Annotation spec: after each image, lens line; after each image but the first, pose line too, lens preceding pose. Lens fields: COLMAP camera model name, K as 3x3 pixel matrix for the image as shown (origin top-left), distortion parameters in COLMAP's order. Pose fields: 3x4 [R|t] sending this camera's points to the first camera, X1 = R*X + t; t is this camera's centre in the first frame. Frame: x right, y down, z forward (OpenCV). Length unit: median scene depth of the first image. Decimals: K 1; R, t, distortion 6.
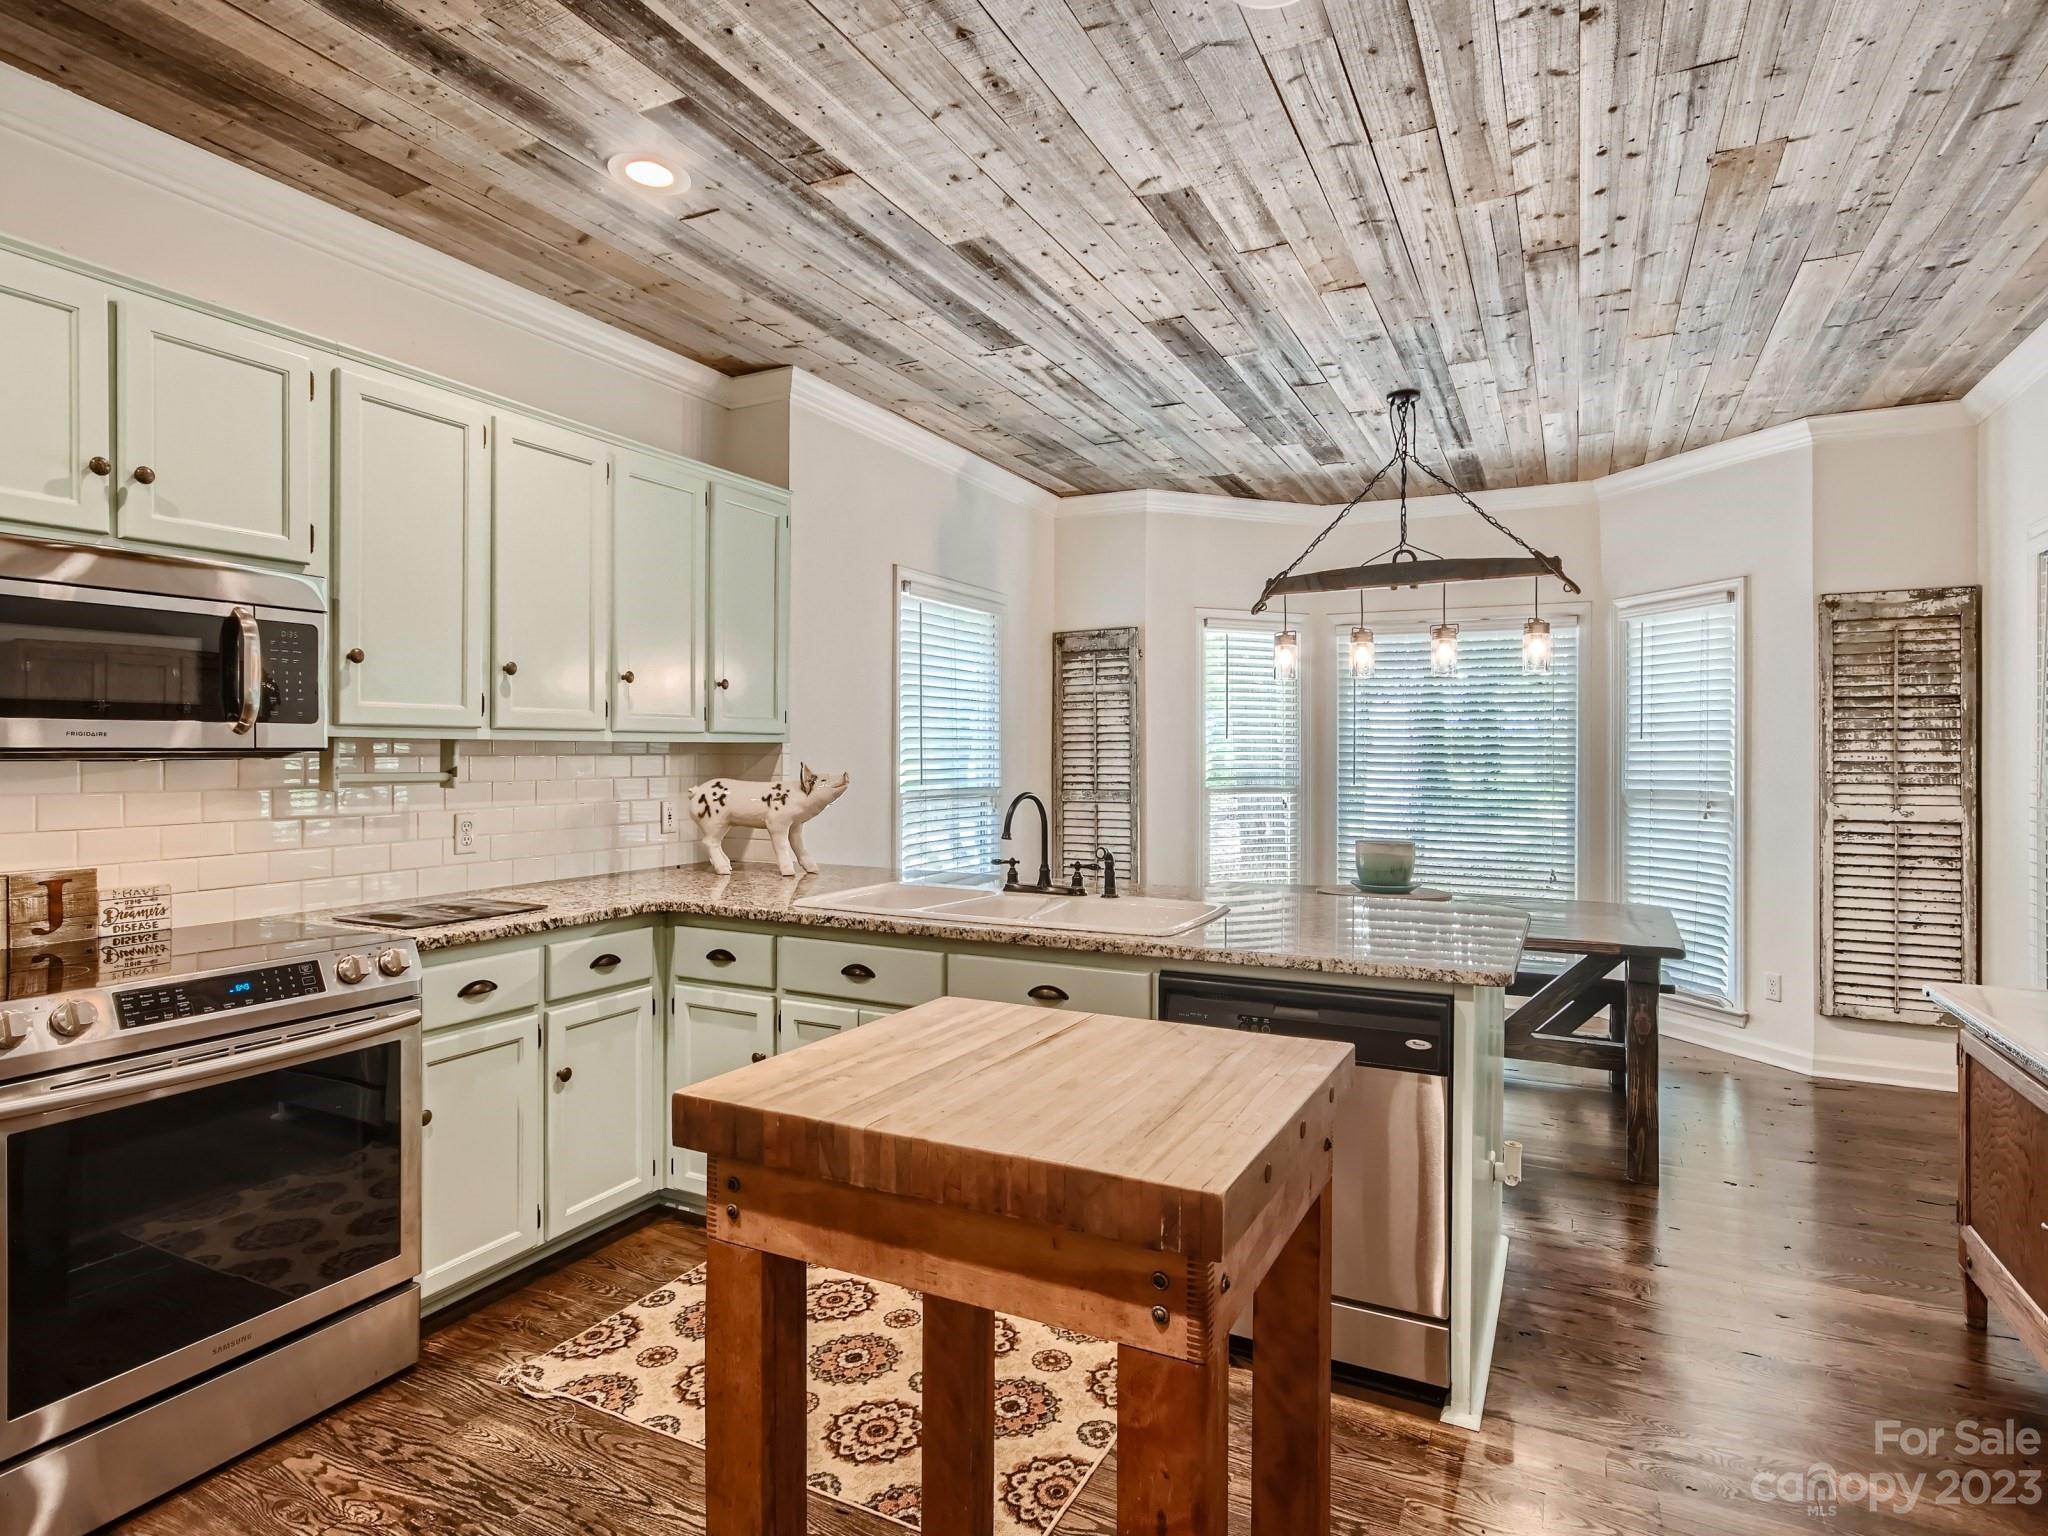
lens RADIAL K [[1122.0, 0, 998.4], [0, 1122.0, 759.8], [0, 0, 1]] dist [-0.022390, 0.022306]
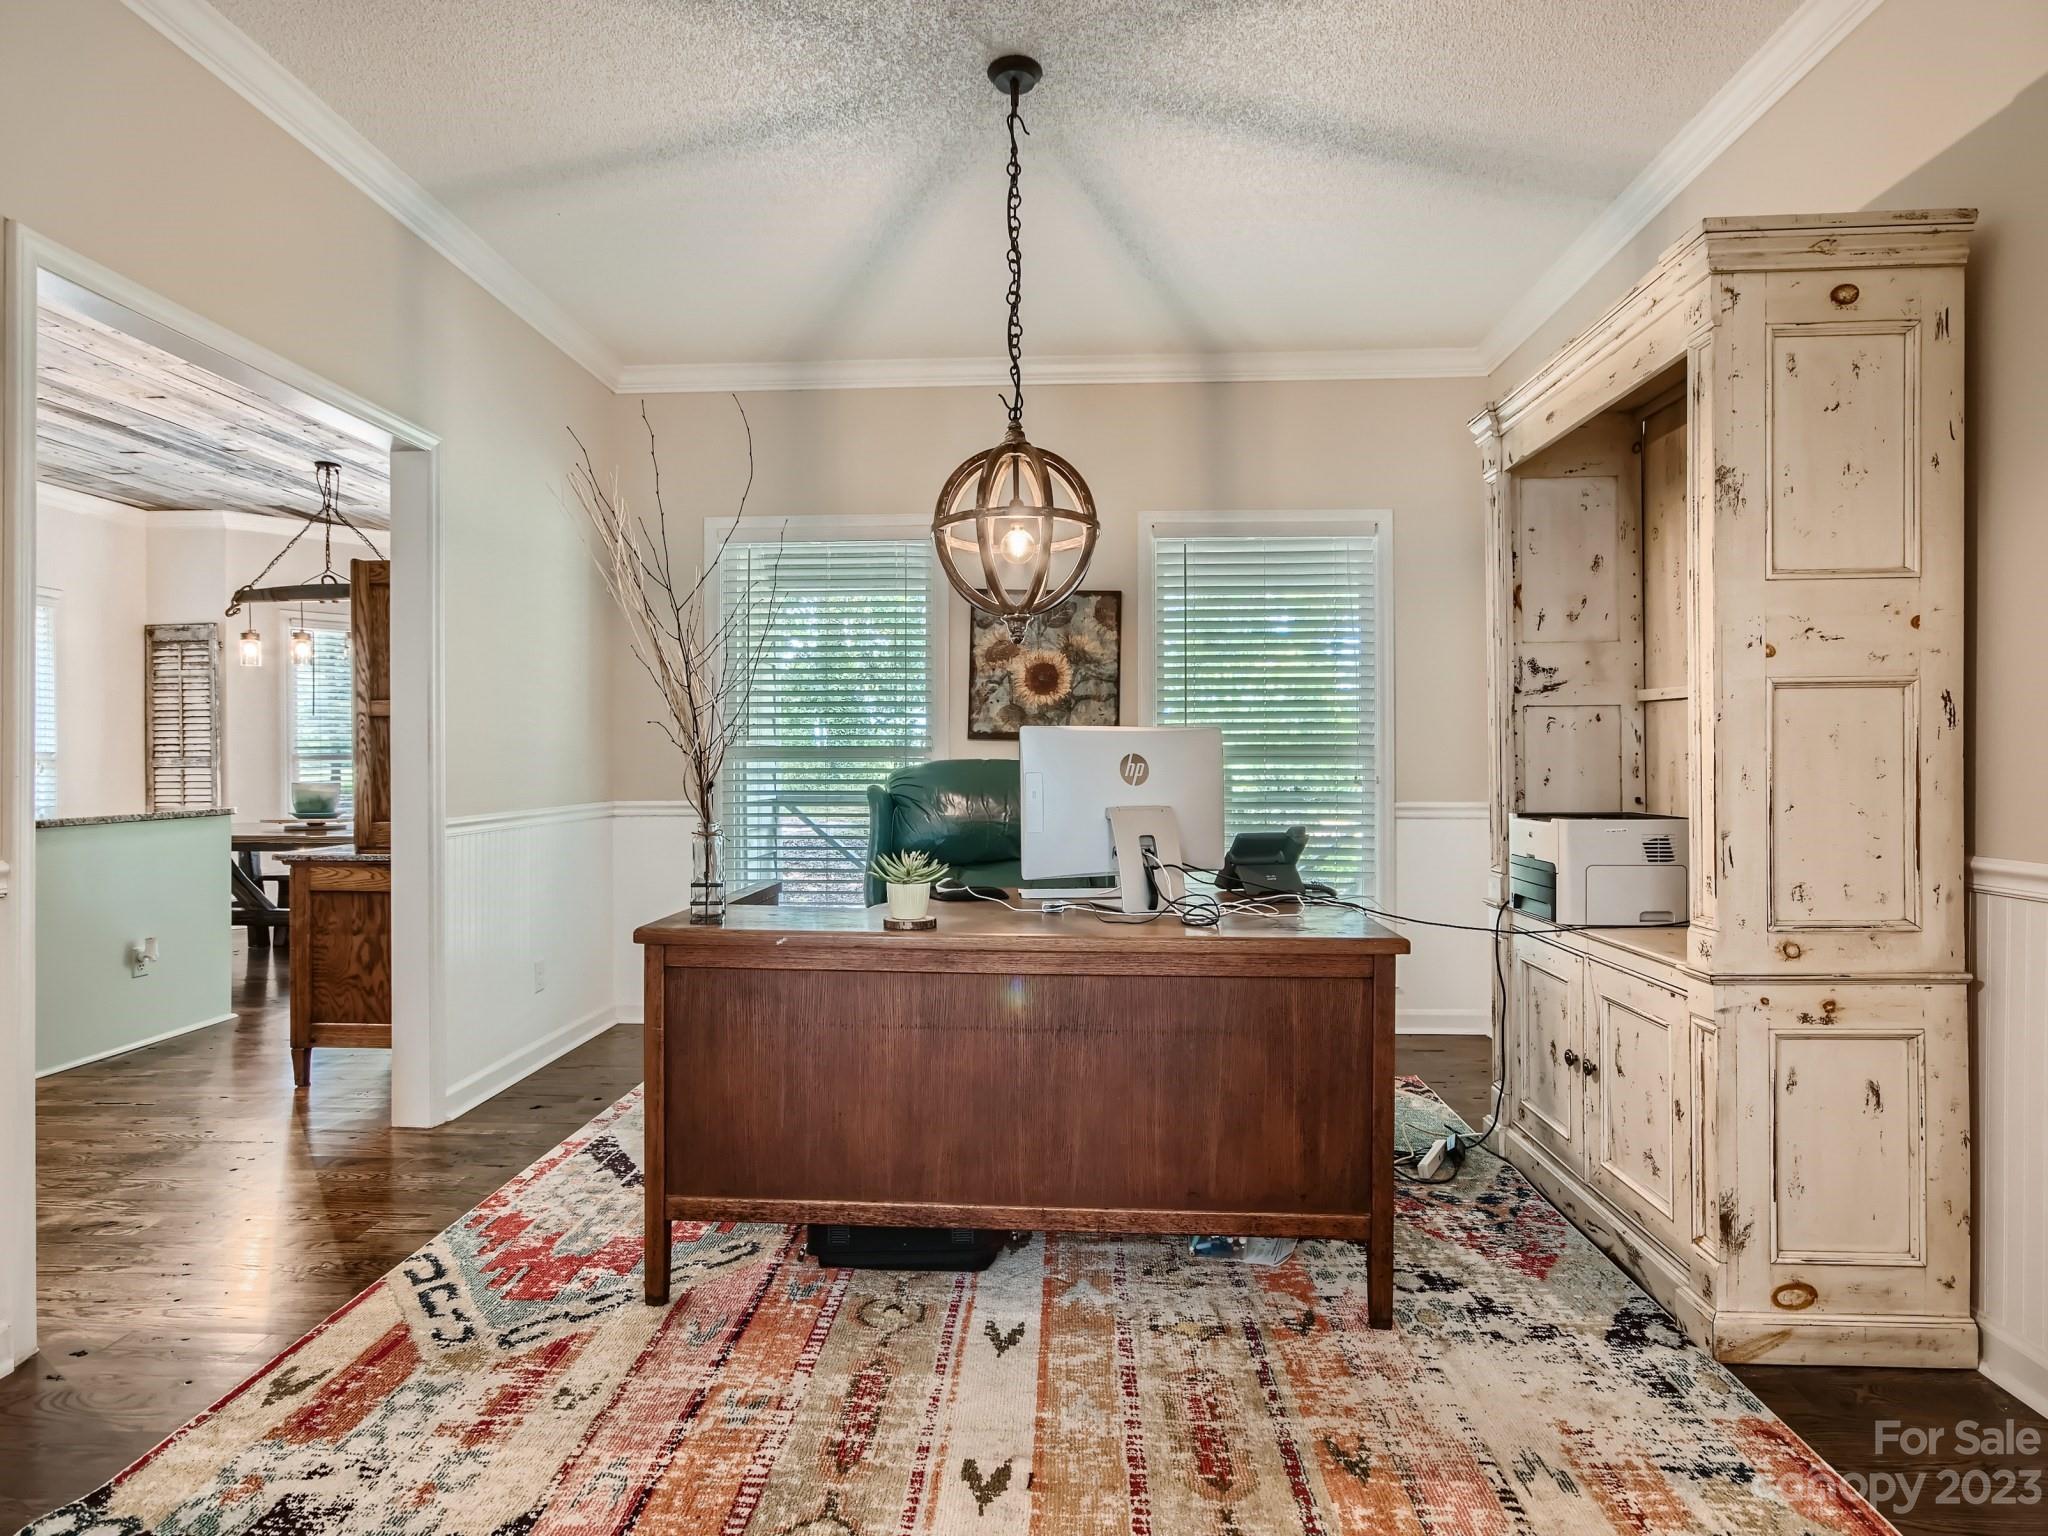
lens RADIAL K [[1122.0, 0, 1027.7], [0, 1122.0, 754.9], [0, 0, 1]] dist [-0.022390, 0.022306]
pose [[0.907285, -0.007858, 0.420443, 0.599120], [0.009827, 0.999949, -0.002519, 0.053353], [-0.420402, 0.006417, 0.907315, -0.676567]]
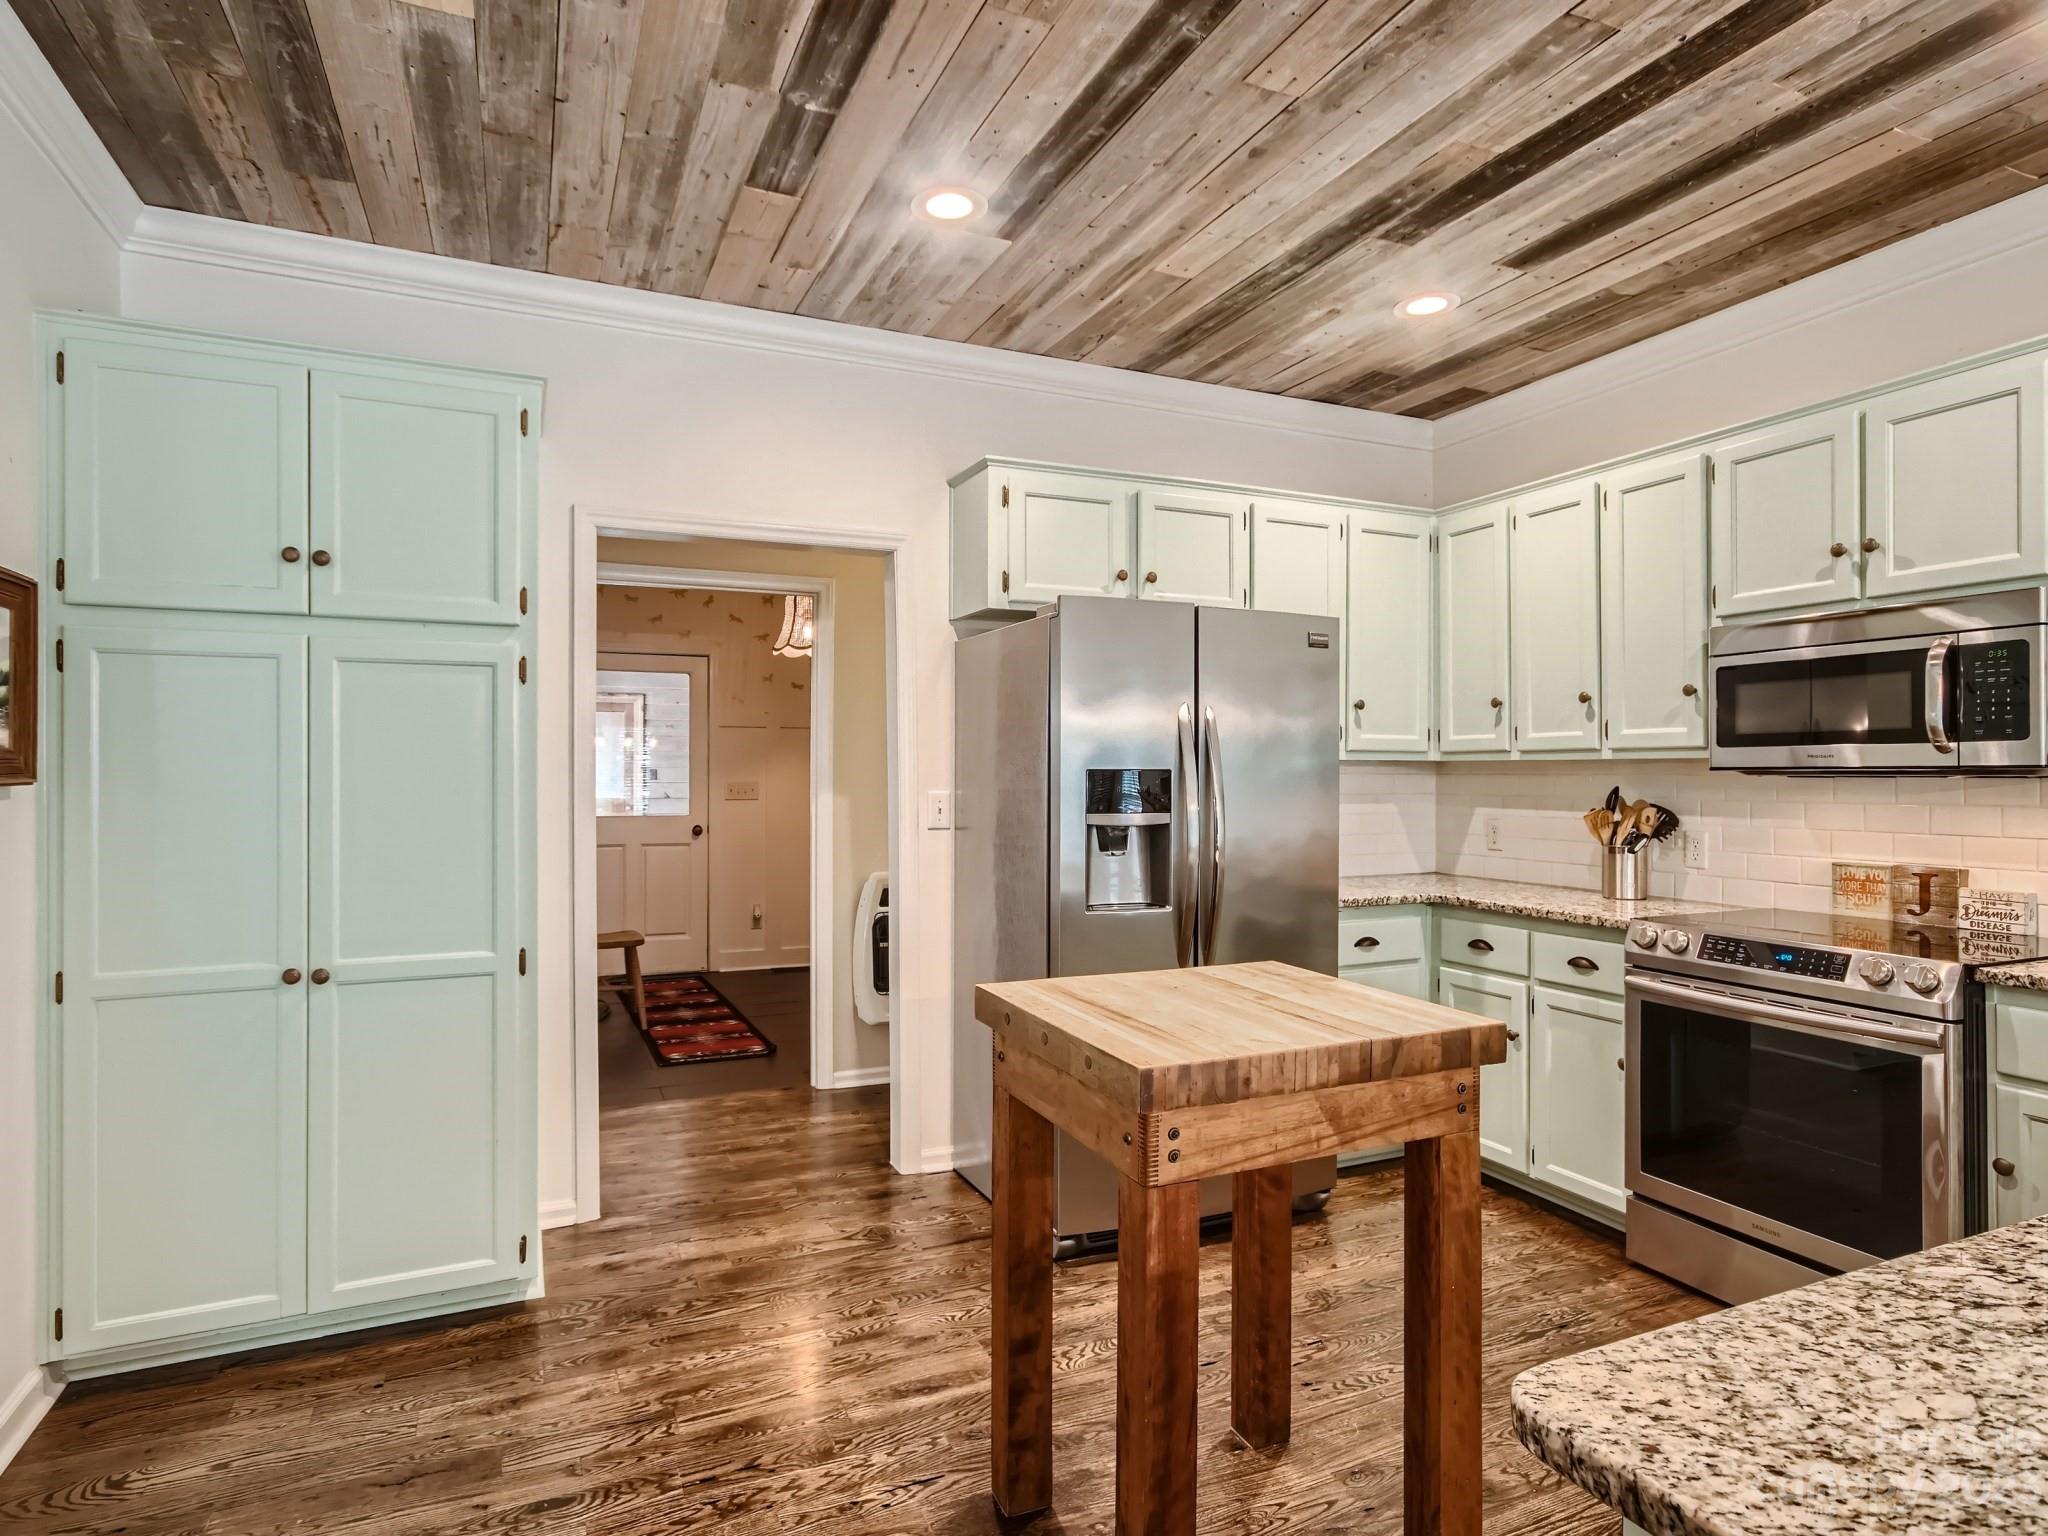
lens RADIAL K [[1122.0, 0, 1046.4], [0, 1122.0, 779.0], [0, 0, 1]] dist [-0.022390, 0.022306]
pose [[-0.610200, 0.003515, -0.792240, 0.434841], [-0.006780, 0.999930, 0.009658, -0.001454], [0.792219, 0.011264, -0.610133, 0.585749]]
